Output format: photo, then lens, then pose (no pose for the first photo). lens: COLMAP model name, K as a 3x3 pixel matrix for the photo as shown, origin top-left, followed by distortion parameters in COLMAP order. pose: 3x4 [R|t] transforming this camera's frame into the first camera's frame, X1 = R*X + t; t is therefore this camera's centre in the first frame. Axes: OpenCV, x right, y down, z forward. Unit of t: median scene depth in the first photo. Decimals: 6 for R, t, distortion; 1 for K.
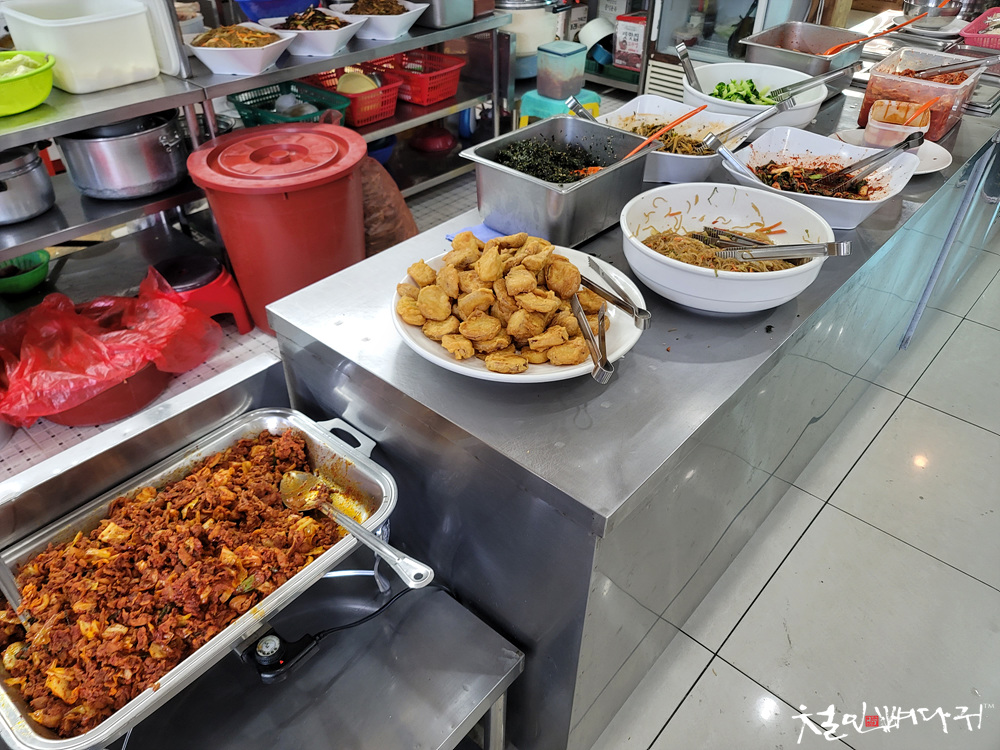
lens RADIAL K [[746.9, 0, 498.6], [0, 746.9, 377.6], [0, 0, 1]] dist [0.035012, -0.020620]
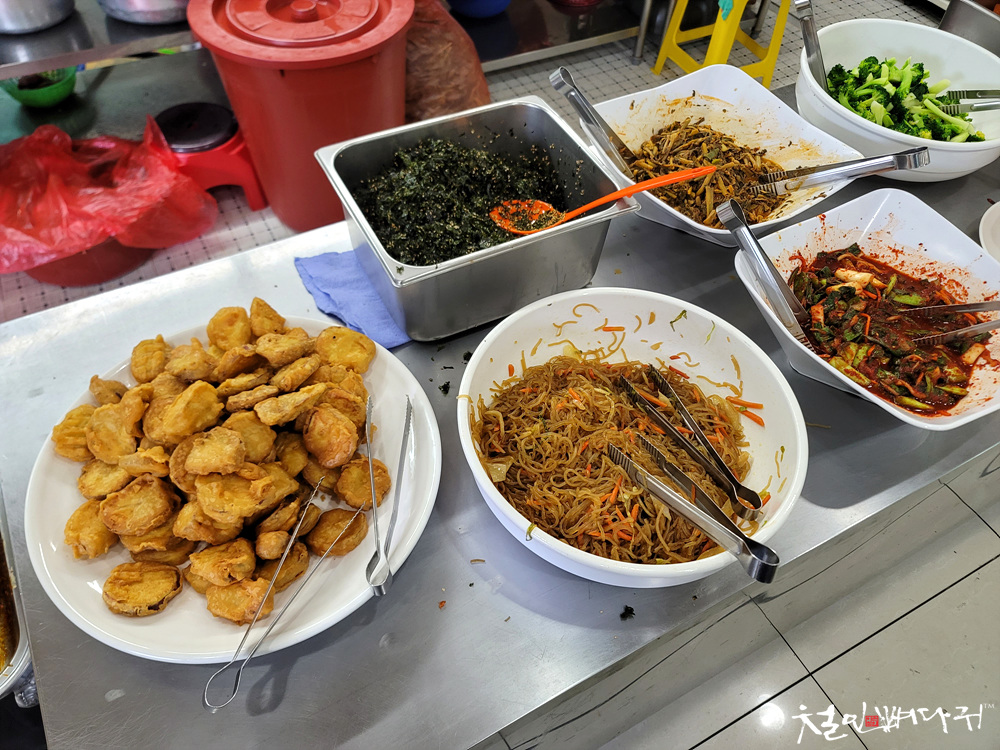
lens RADIAL K [[746.9, 0, 498.1], [0, 746.9, 373.7], [0, 0, 1]] dist [0.035012, -0.020620]
pose [[0.937314, 0.292148, -0.189980, 0.175796], [-0.238822, 0.935516, 0.260333, -0.206659], [0.253785, -0.198643, 0.946644, 0.241032]]
